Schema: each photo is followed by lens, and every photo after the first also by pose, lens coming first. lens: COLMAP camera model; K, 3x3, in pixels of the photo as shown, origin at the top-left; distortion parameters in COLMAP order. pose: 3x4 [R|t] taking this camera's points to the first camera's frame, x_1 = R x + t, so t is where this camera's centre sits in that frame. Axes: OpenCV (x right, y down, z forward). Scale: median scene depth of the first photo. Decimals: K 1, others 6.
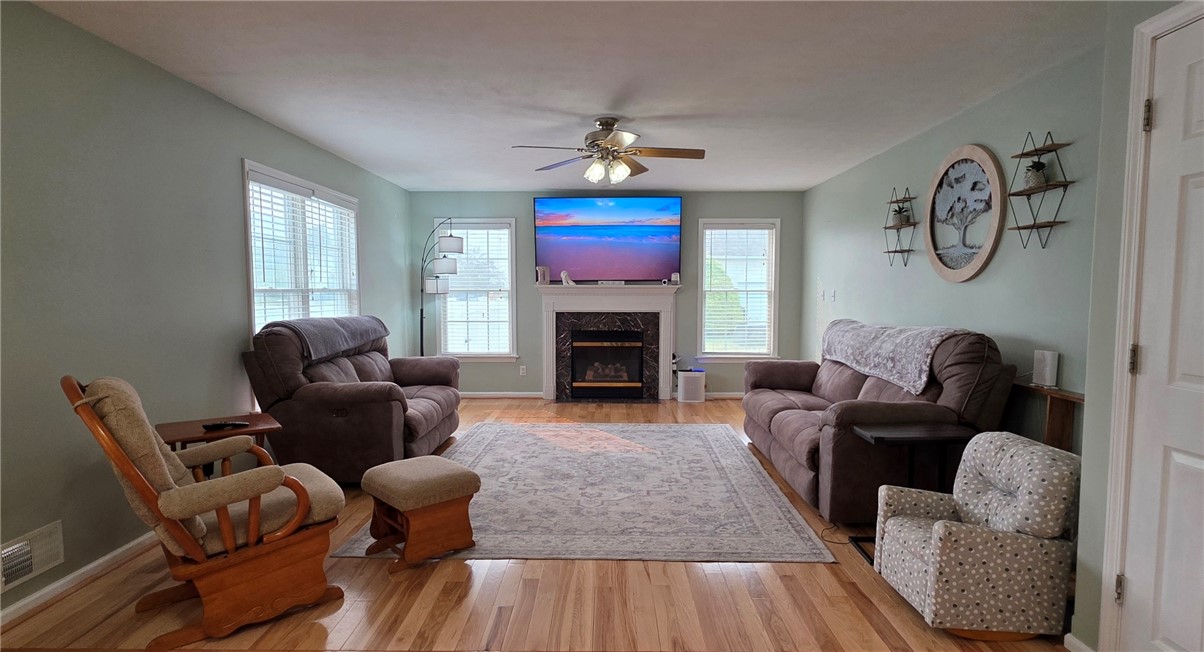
lens RADIAL K [[606.7, 0, 599.8], [0, 606.7, 332.5], [0, 0, 1]] dist [0.004467, 0.000047]
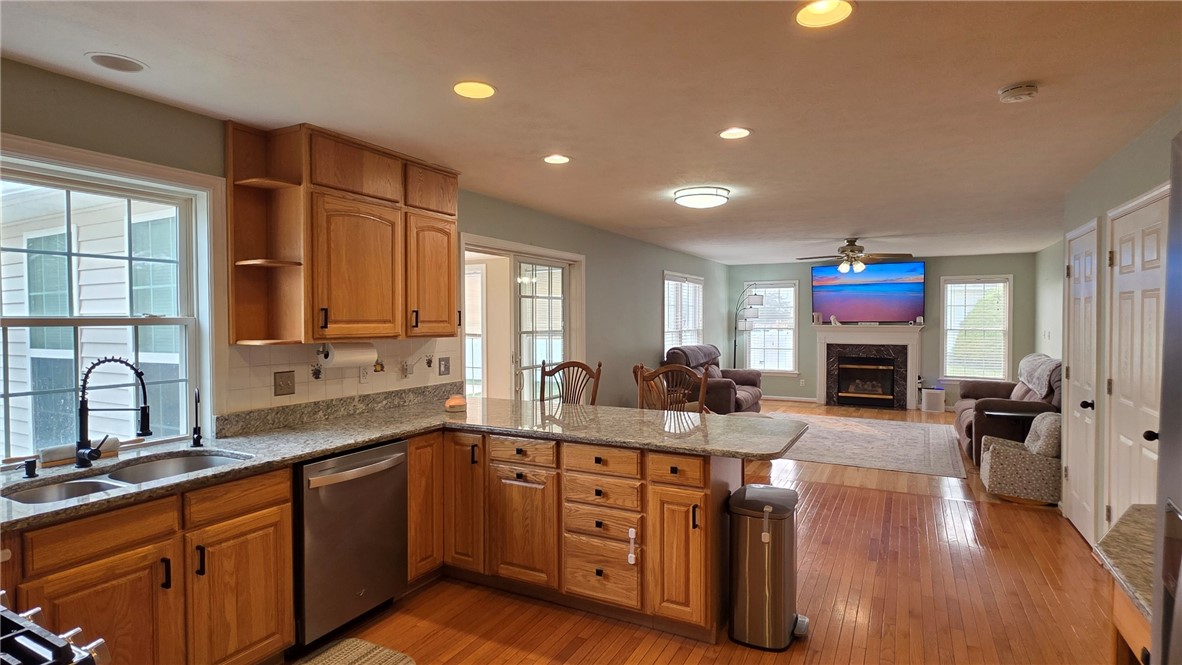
lens RADIAL K [[597.7, 0, 595.0], [0, 597.7, 332.9], [0, 0, 1]] dist [0.002302, -0.000361]
pose [[0.891210, 0.011109, -0.453456, 0.083217], [-0.029614, 0.998992, -0.033728, 0.005957], [0.452624, 0.043487, 0.890640, -0.536893]]
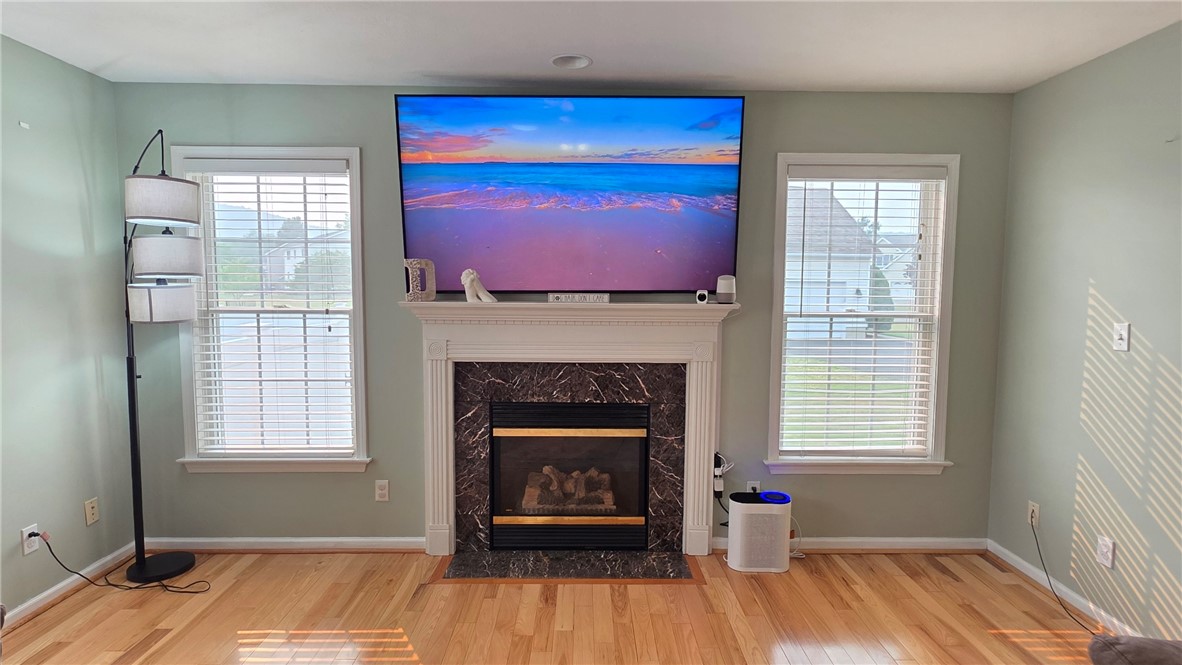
lens RADIAL K [[597.7, 0, 594.8], [0, 597.7, 337.4], [0, 0, 1]] dist [0.002302, -0.000361]
pose [[0.999372, 0.003185, 0.035296, 0.015522], [-0.003650, 0.999907, 0.013121, -0.059055], [-0.035251, -0.013242, 0.999291, 0.574694]]
